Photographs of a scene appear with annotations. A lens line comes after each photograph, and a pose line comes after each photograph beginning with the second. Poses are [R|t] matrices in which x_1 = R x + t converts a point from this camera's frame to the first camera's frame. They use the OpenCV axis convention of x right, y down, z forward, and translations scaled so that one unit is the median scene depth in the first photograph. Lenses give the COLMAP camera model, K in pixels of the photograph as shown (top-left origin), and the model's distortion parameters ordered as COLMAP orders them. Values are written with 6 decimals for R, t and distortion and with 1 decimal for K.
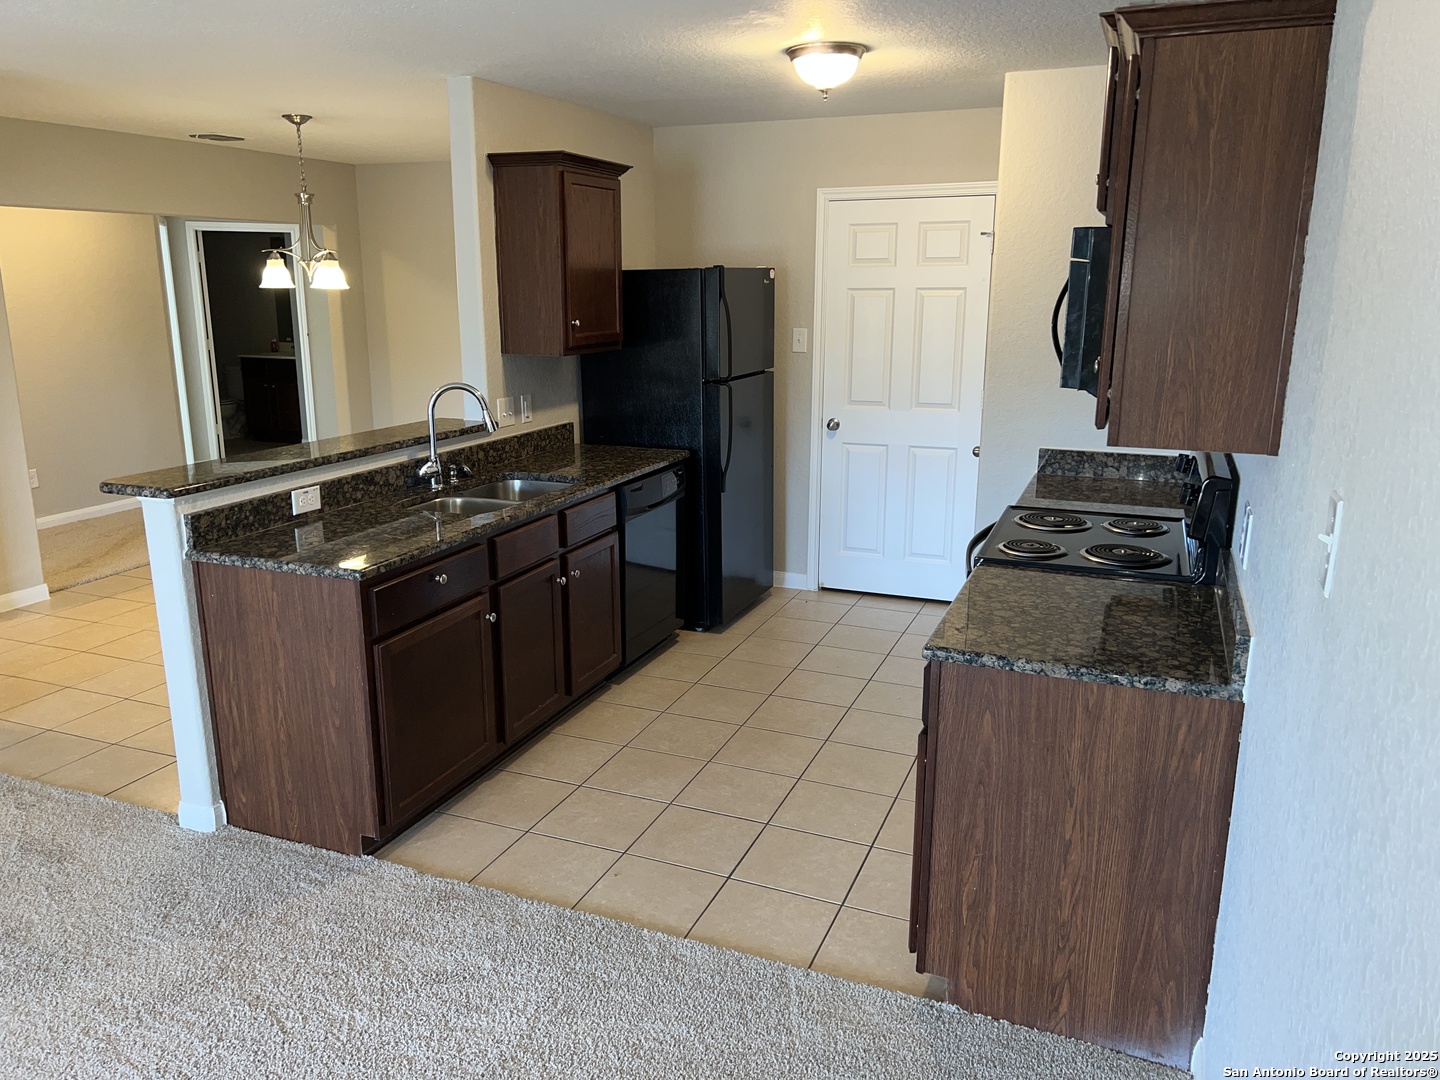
lens RADIAL K [[1045.1, 0, 691.4], [0, 1045.1, 541.3], [0, 0, 1]] dist [0.040930, 0.000370]
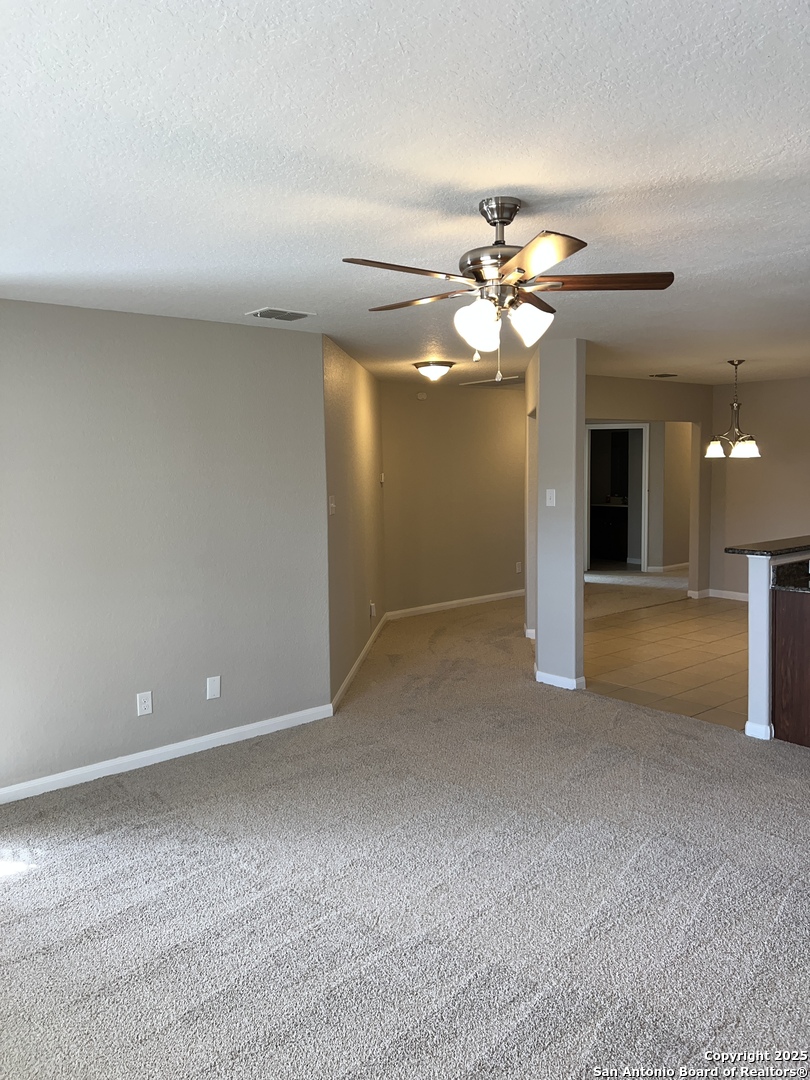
lens RADIAL K [[816.3, 0, 409.3], [0, 816.3, 518.0], [0, 0, 1]] dist [-0.003124, -0.001506]
pose [[0.883100, 0.020300, -0.468745, -0.343023], [-0.100906, 0.983902, -0.147493, 0.164856], [0.458205, 0.177550, 0.870933, -0.585690]]
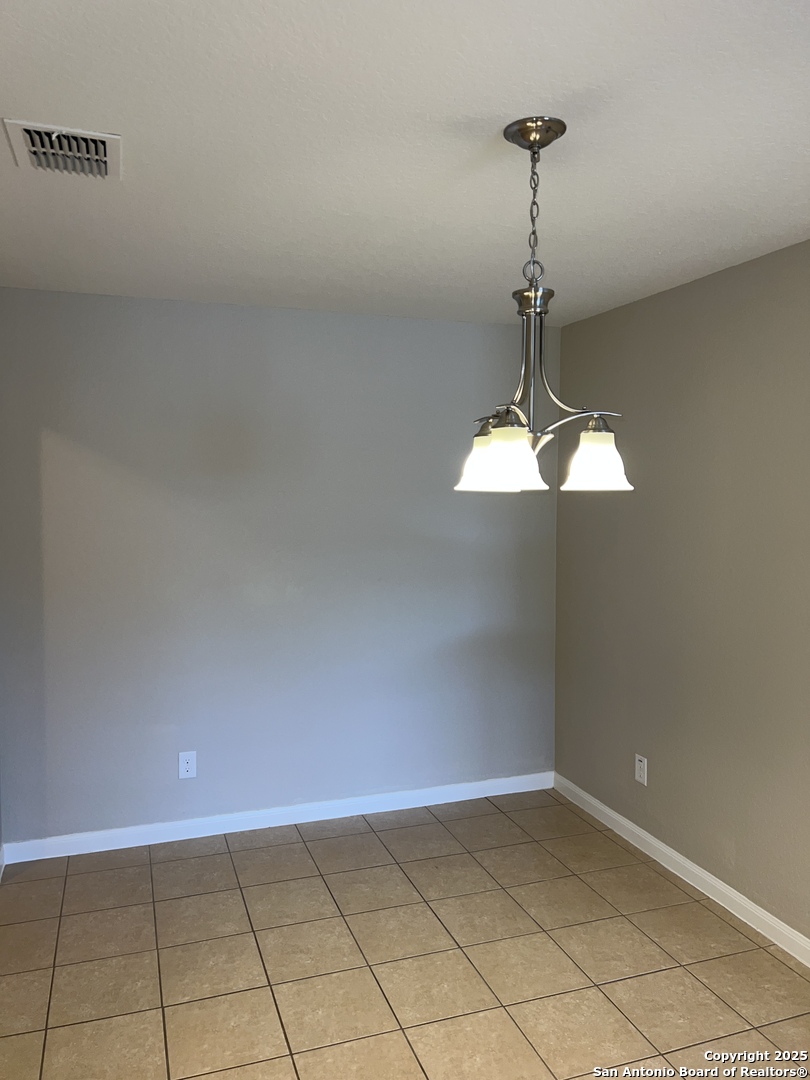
lens RADIAL K [[808.6, 0, 410.1], [0, 808.6, 536.4], [0, 0, 1]] dist [0.057716, -0.061446]
pose [[0.750204, -0.047313, 0.659511, -1.052658], [0.163249, 0.979812, -0.115407, -0.314071], [-0.640736, 0.194244, 0.742783, 1.289675]]
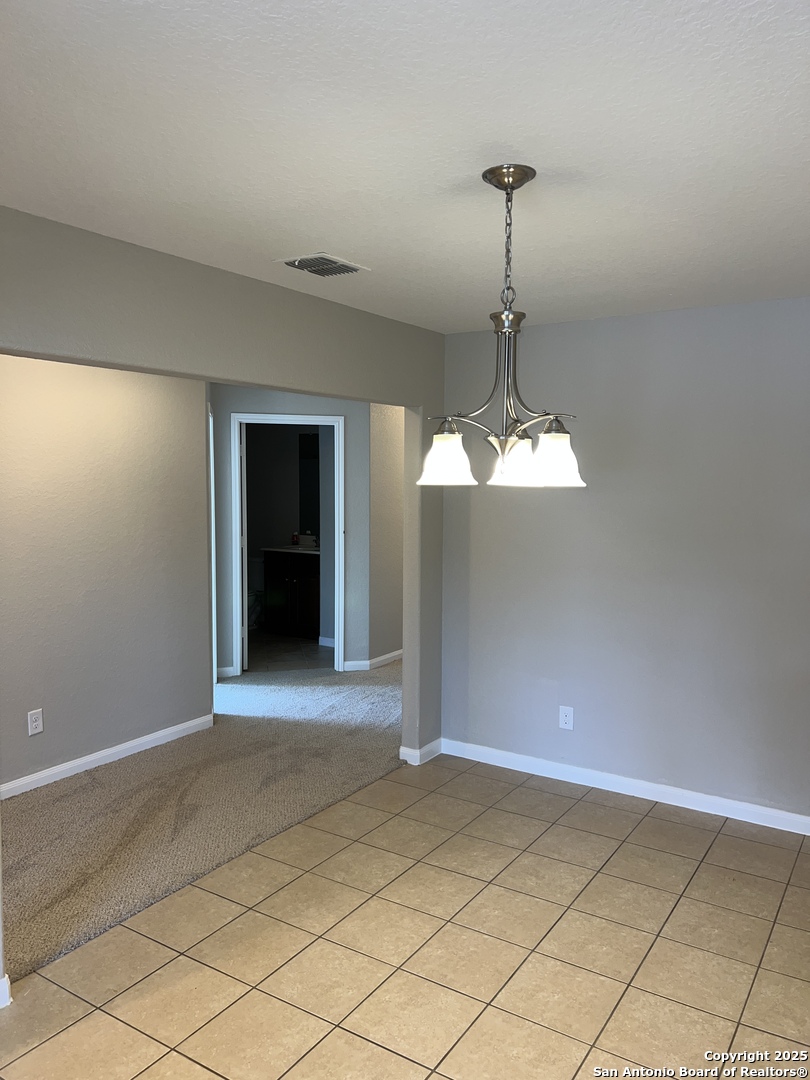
lens RADIAL K [[825.1, 0, 405.0], [0, 825.1, 540.0], [0, 0, 1]] dist [0.007079, -0.005971]
pose [[0.982426, 0.014760, -0.186070, -0.551372], [-0.044912, 0.986274, -0.158893, -0.242358], [0.181171, 0.164457, 0.969603, 0.988520]]
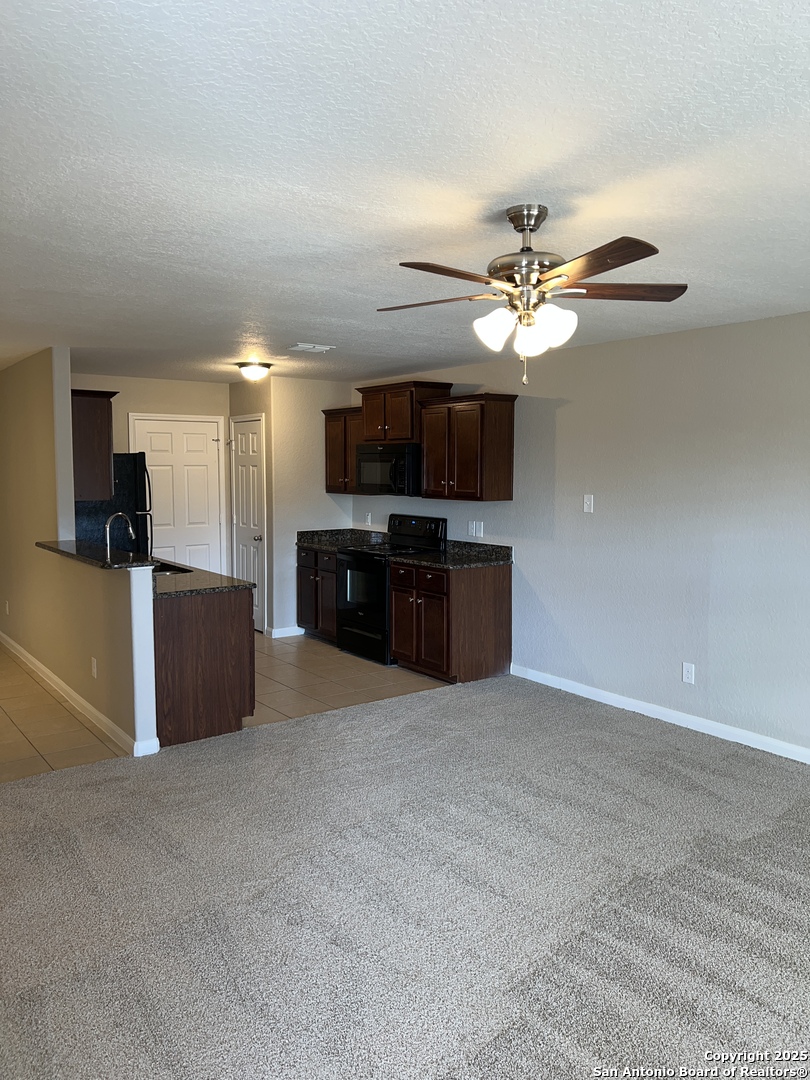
lens RADIAL K [[808.6, 0, 410.1], [0, 808.6, 536.4], [0, 0, 1]] dist [0.057716, -0.061446]
pose [[0.522550, -0.080028, 0.848845, -1.380521], [0.209042, 0.977223, -0.036555, 0.052932], [-0.826585, 0.196546, 0.527377, -0.177125]]
